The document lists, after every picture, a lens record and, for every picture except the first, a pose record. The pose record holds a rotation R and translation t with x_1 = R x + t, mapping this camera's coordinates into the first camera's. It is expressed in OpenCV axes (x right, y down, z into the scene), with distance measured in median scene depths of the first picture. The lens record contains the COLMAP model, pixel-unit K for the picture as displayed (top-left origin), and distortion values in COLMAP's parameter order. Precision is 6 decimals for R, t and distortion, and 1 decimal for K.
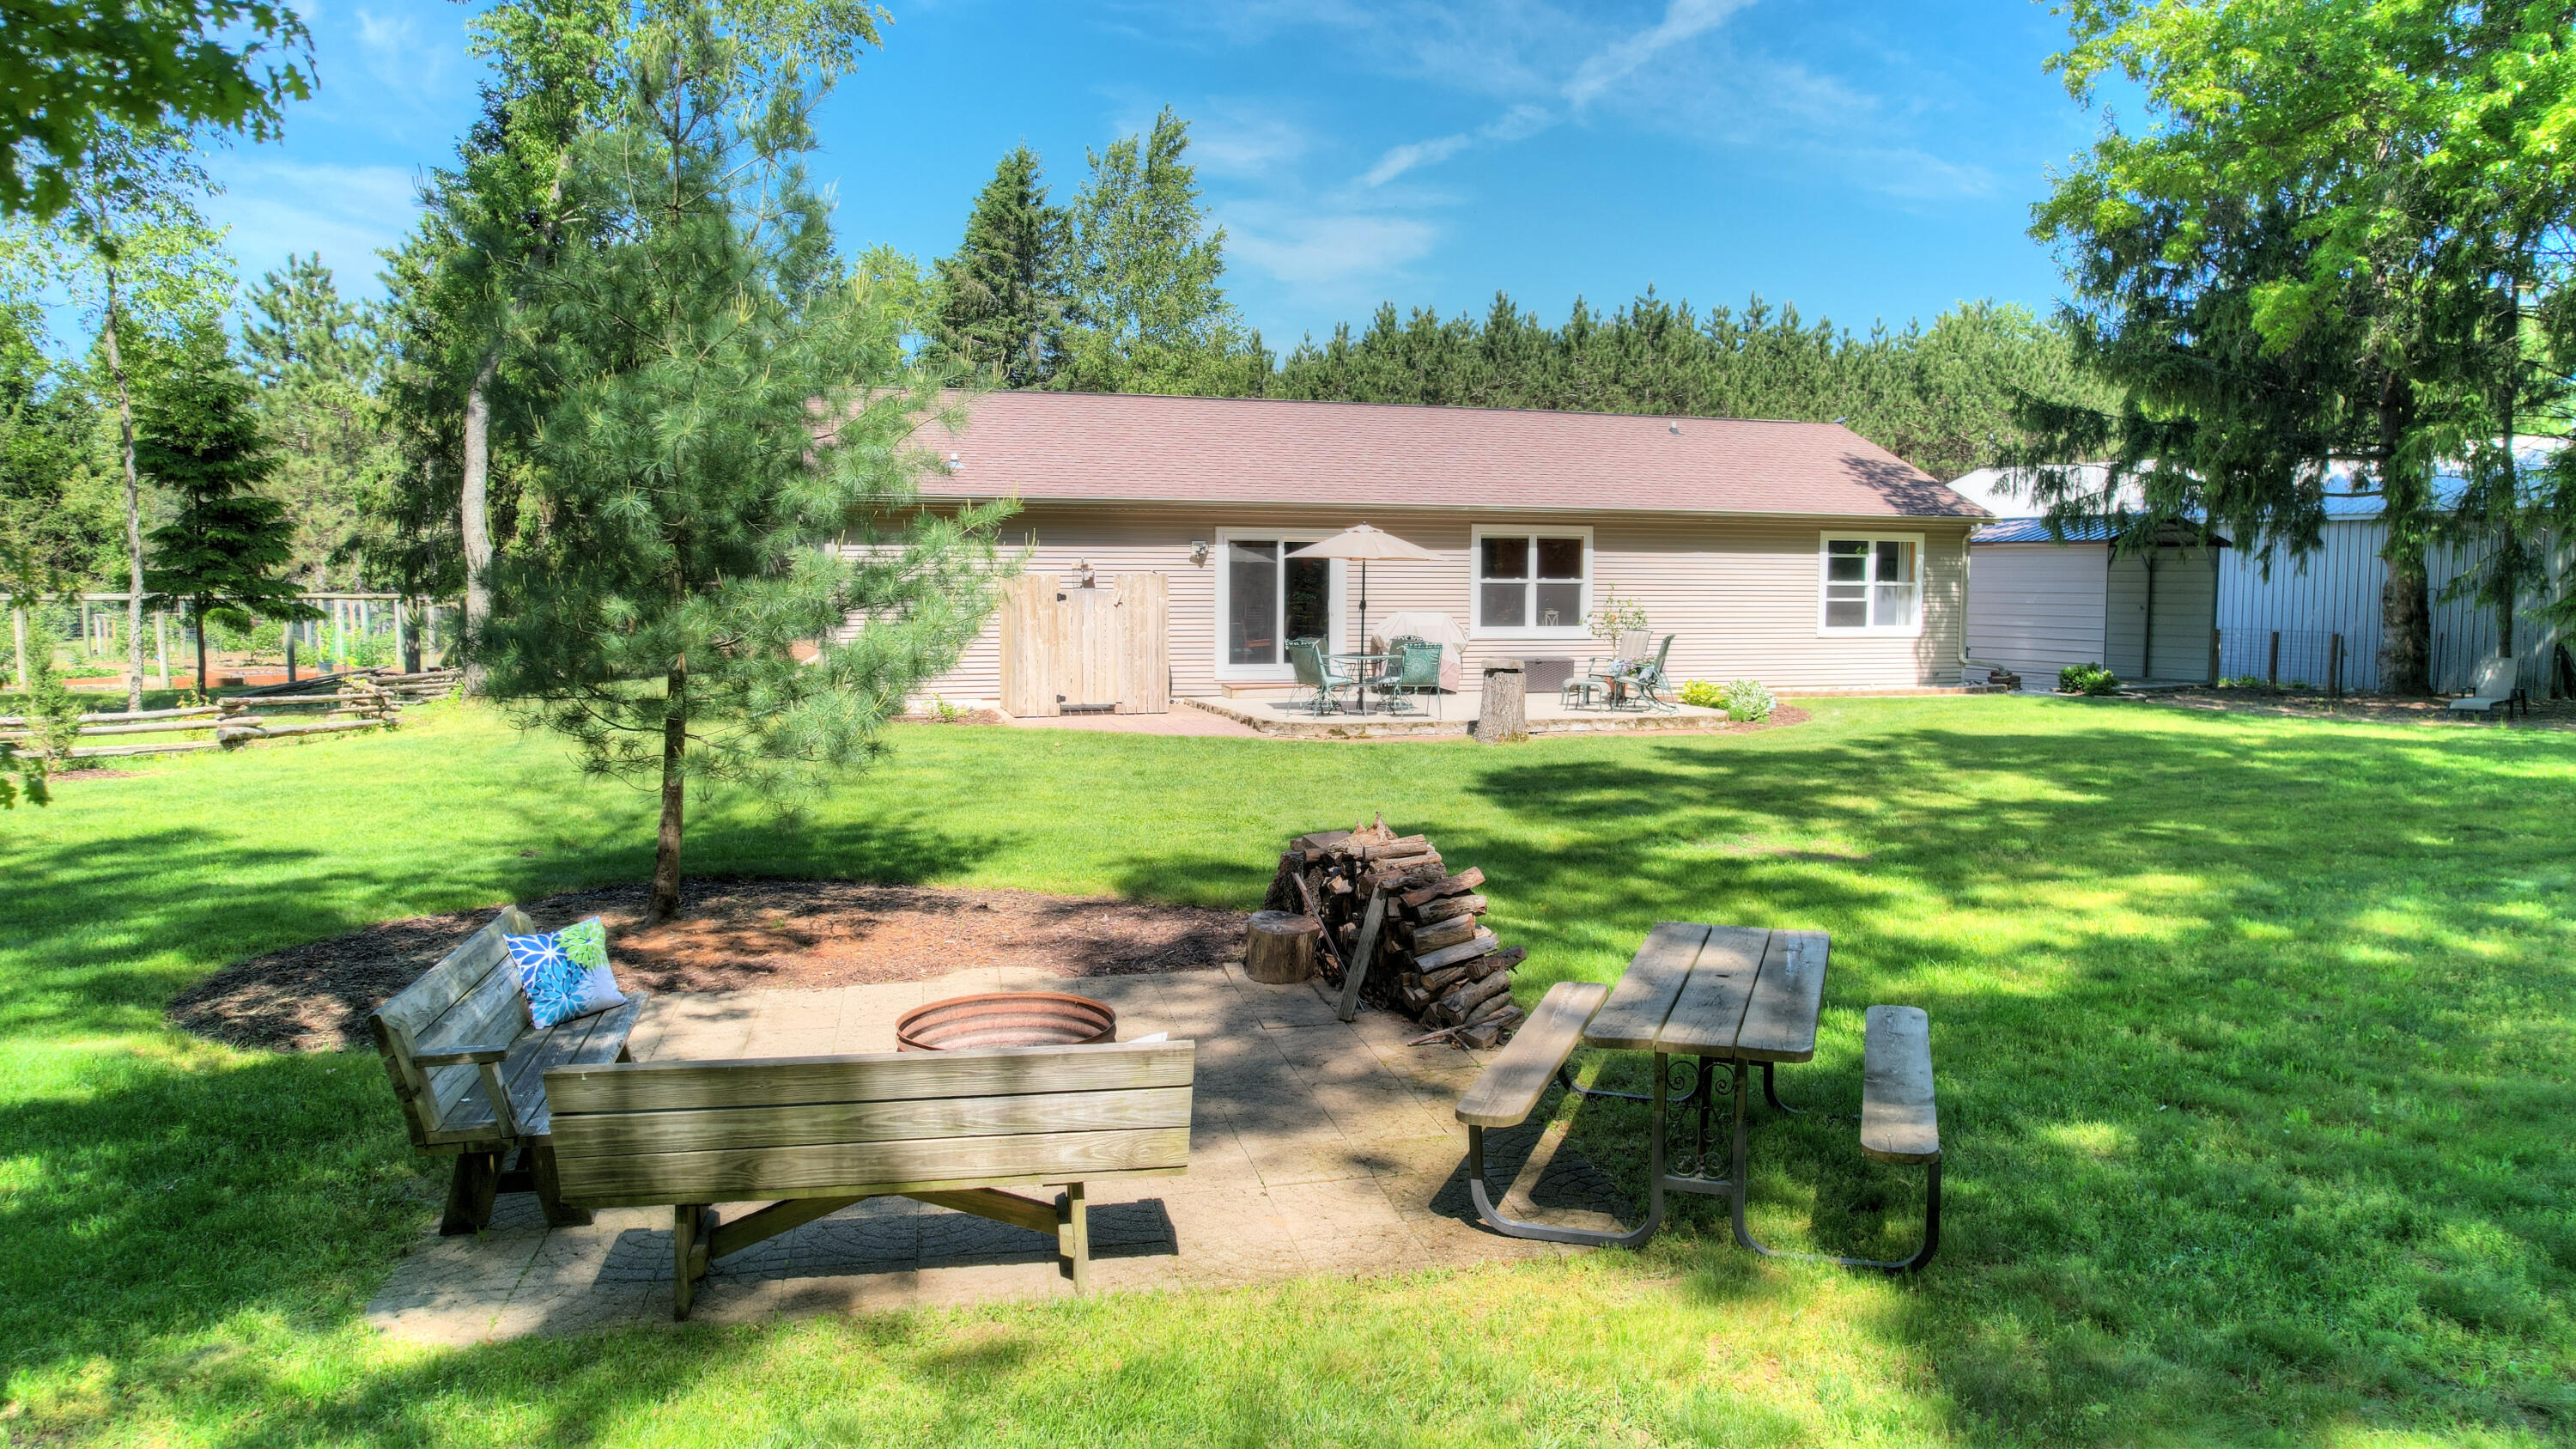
lens RADIAL K [[1709.6, 0, 1290.2], [0, 1709.6, 700.9], [0, 0, 1]] dist [-0.086250, 0.067820]
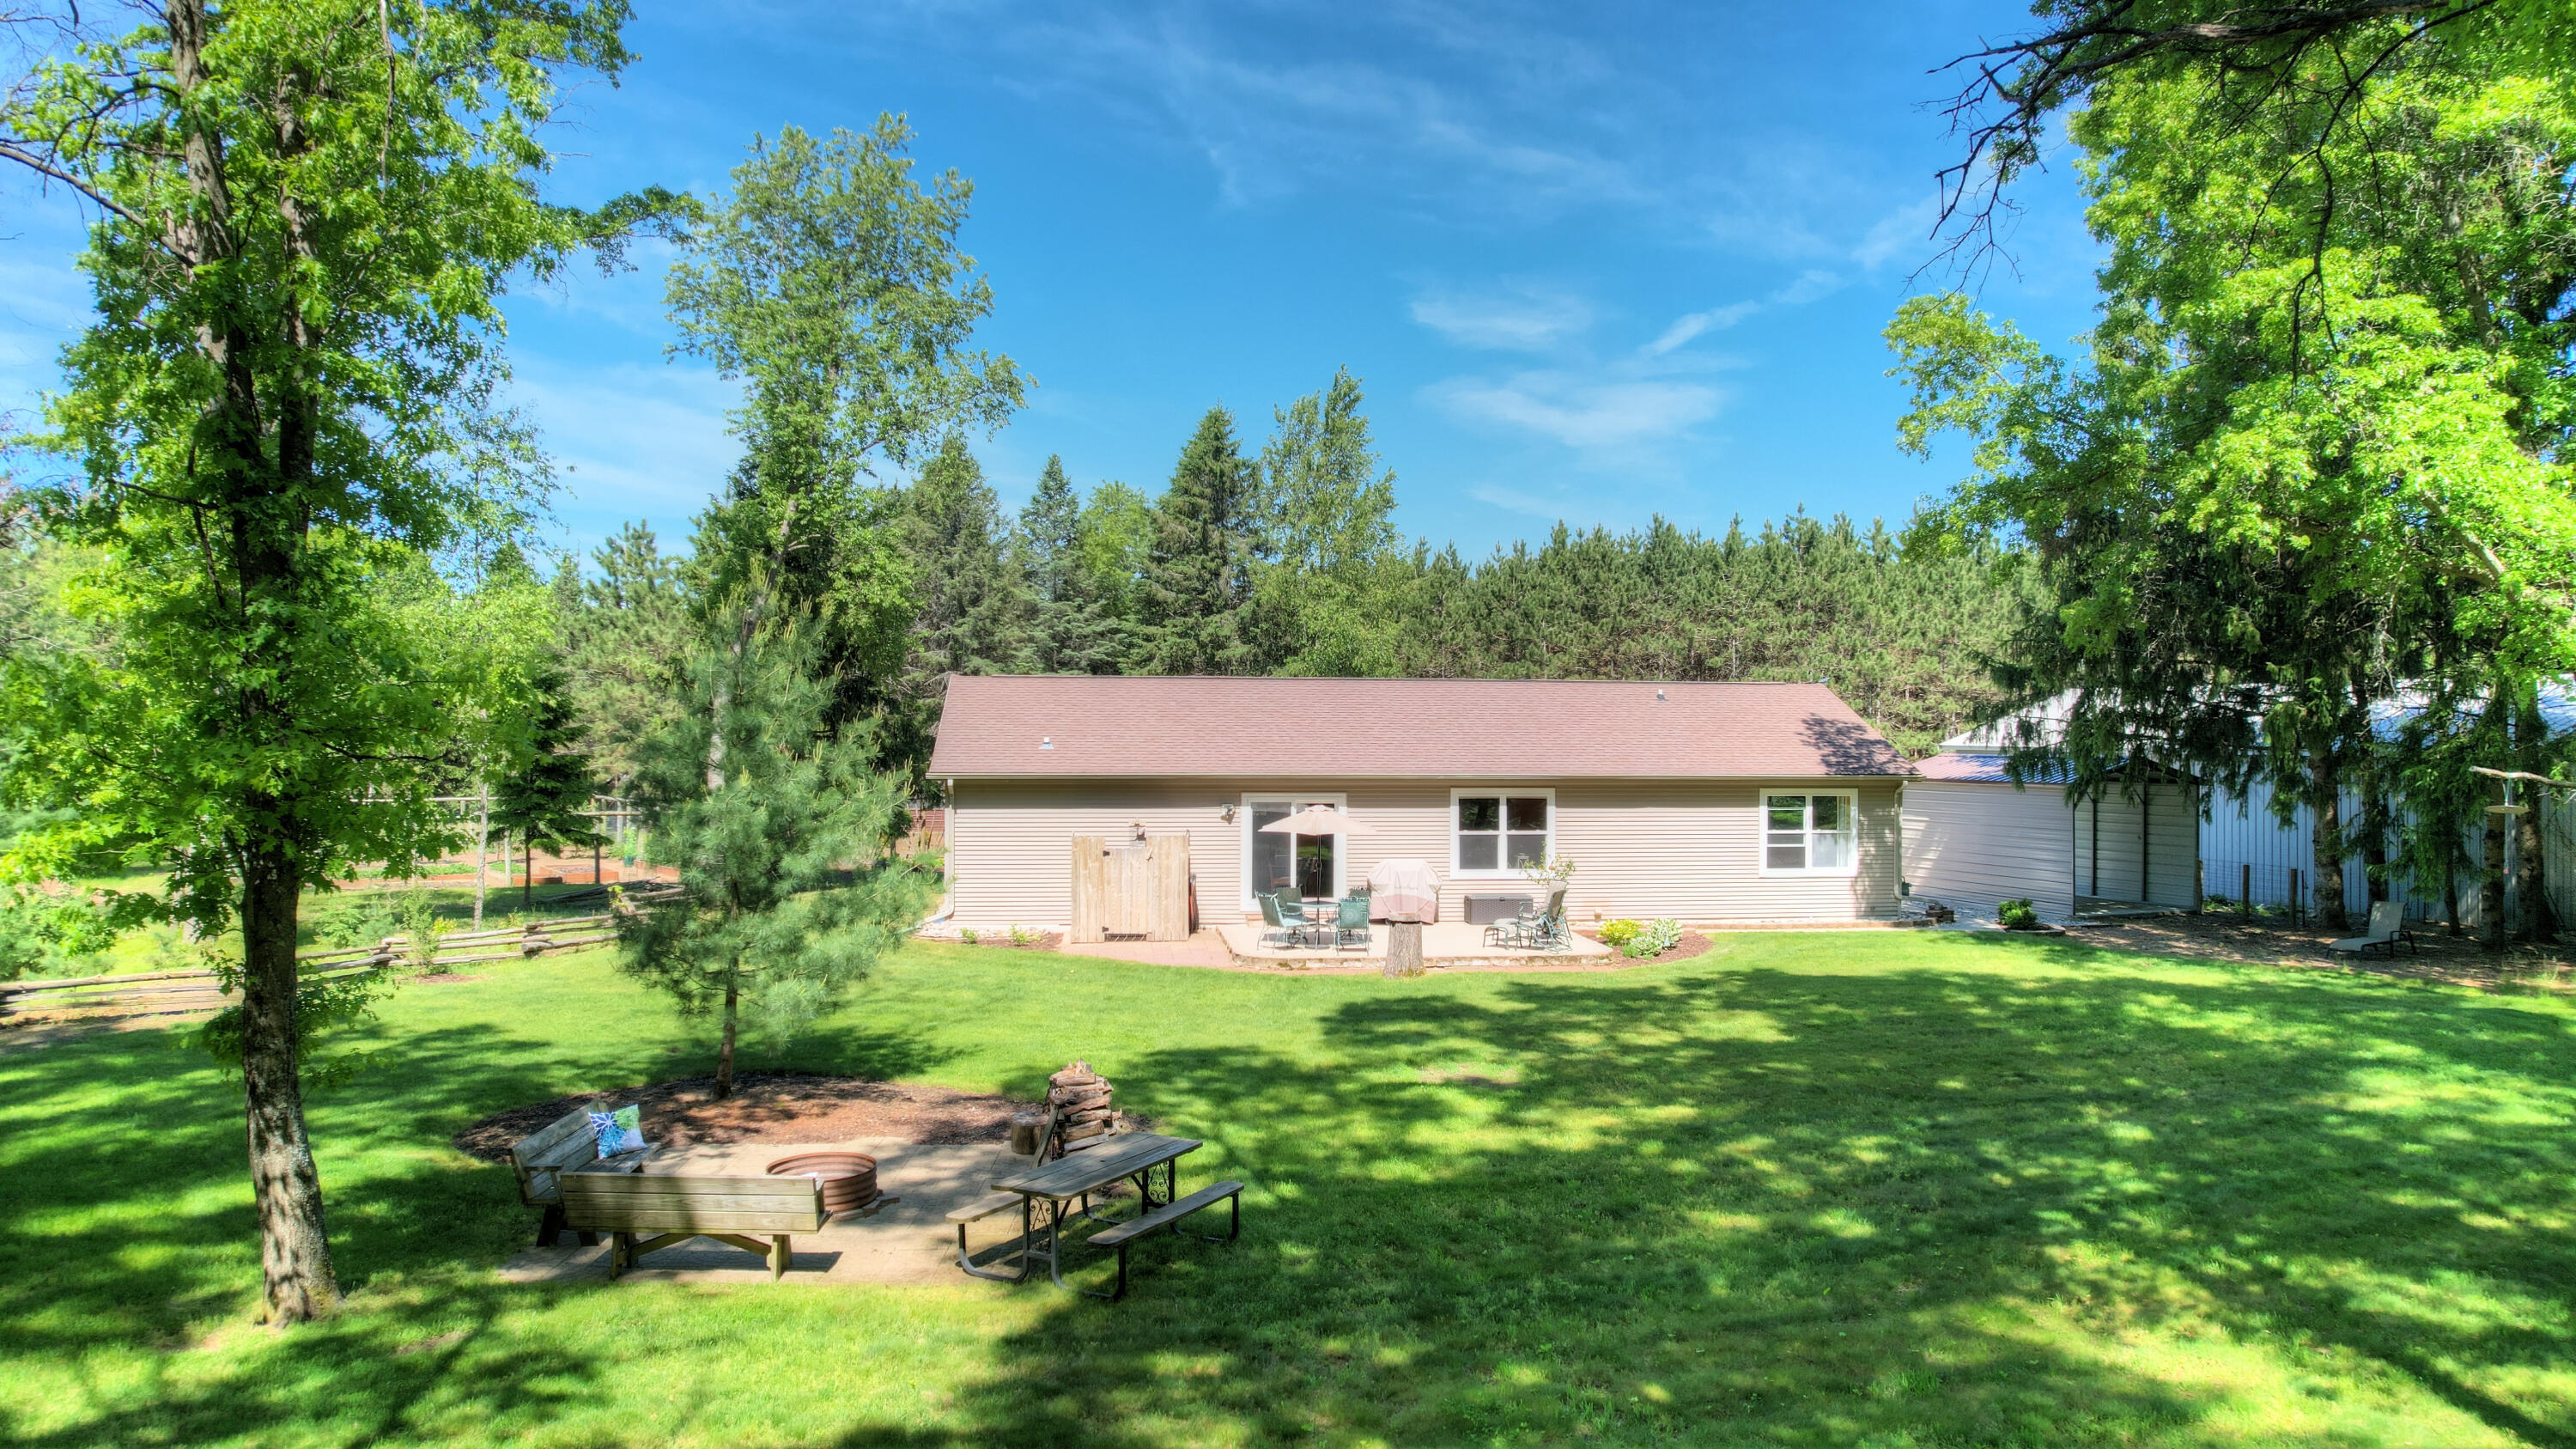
lens RADIAL K [[1709.6, 0, 1290.2], [0, 1709.6, 700.9], [0, 0, 1]] dist [-0.086250, 0.067820]
pose [[0.984452, -0.000578, -0.175655, 0.205791], [-0.014984, 0.996073, -0.087255, -0.054442], [0.175015, 0.088530, 0.980577, -0.258004]]
